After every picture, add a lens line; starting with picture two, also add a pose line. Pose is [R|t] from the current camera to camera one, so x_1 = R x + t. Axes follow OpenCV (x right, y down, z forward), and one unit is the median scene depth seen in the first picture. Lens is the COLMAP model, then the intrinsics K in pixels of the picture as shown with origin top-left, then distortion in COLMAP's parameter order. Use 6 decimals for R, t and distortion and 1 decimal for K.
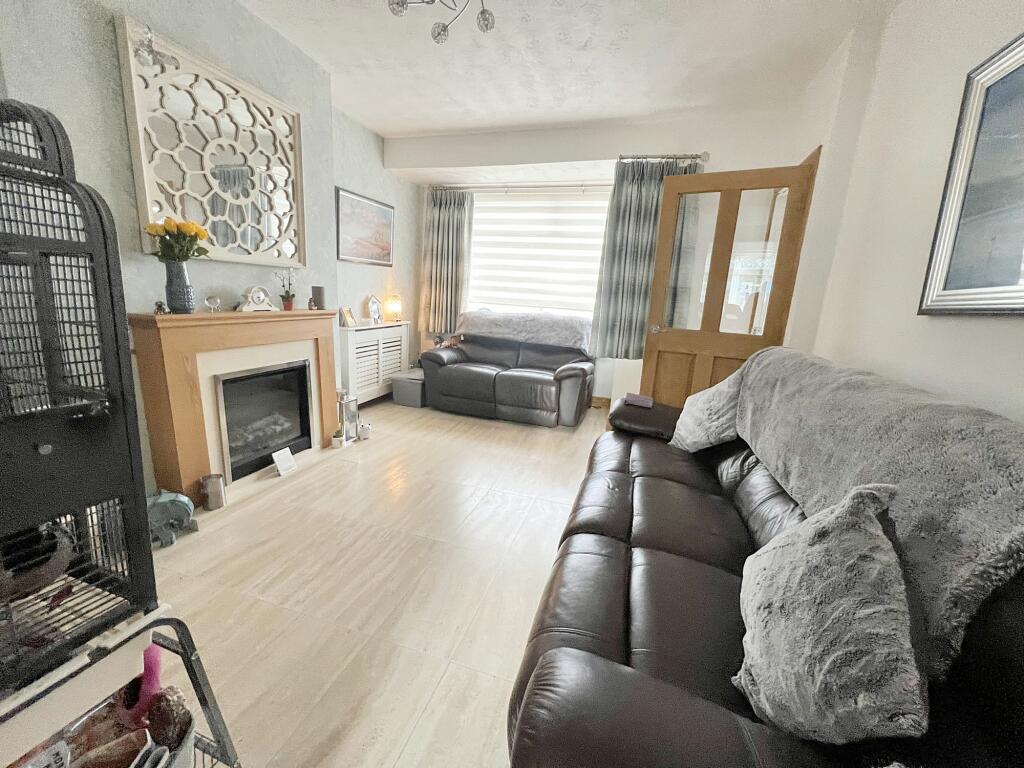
lens RADIAL K [[416.1, 0, 511.4], [0, 416.1, 381.1], [0, 0, 1]] dist [0.003343, 0.000179]
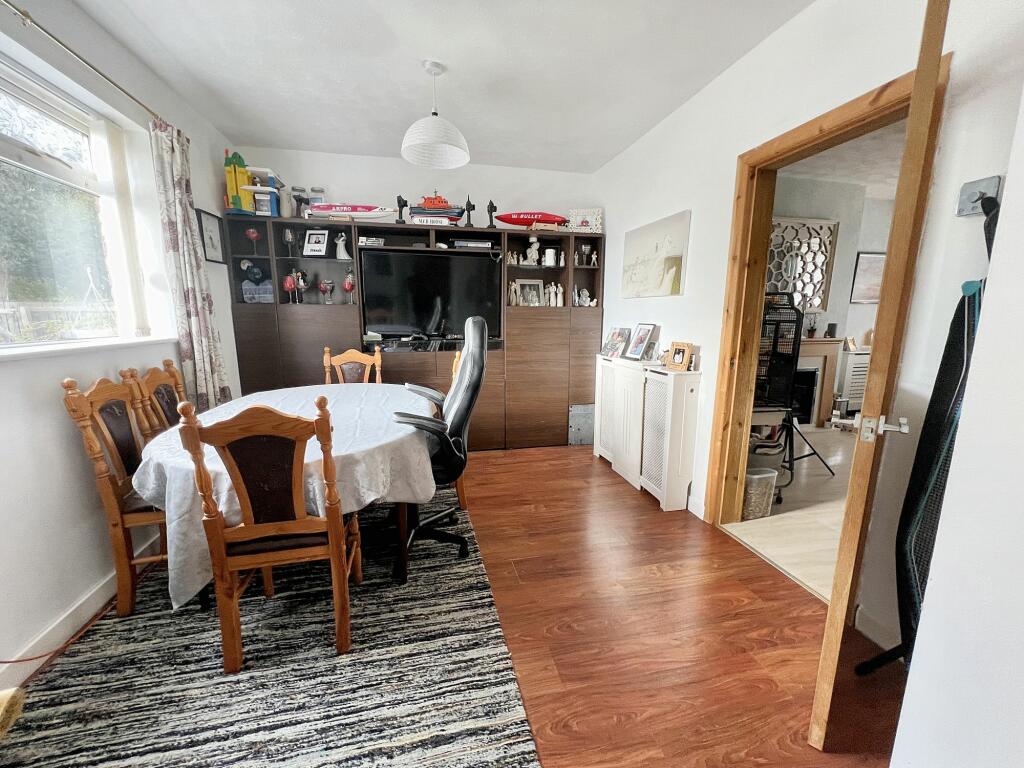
lens RADIAL K [[416.1, 0, 512.7], [0, 416.1, 390.0], [0, 0, 1]] dist [0.003343, 0.000179]
pose [[0.507317, 0.102149, -0.855684, 0.327995], [-0.153865, 0.987731, 0.026689, 0.182822], [0.847912, 0.118120, 0.516810, -0.894923]]
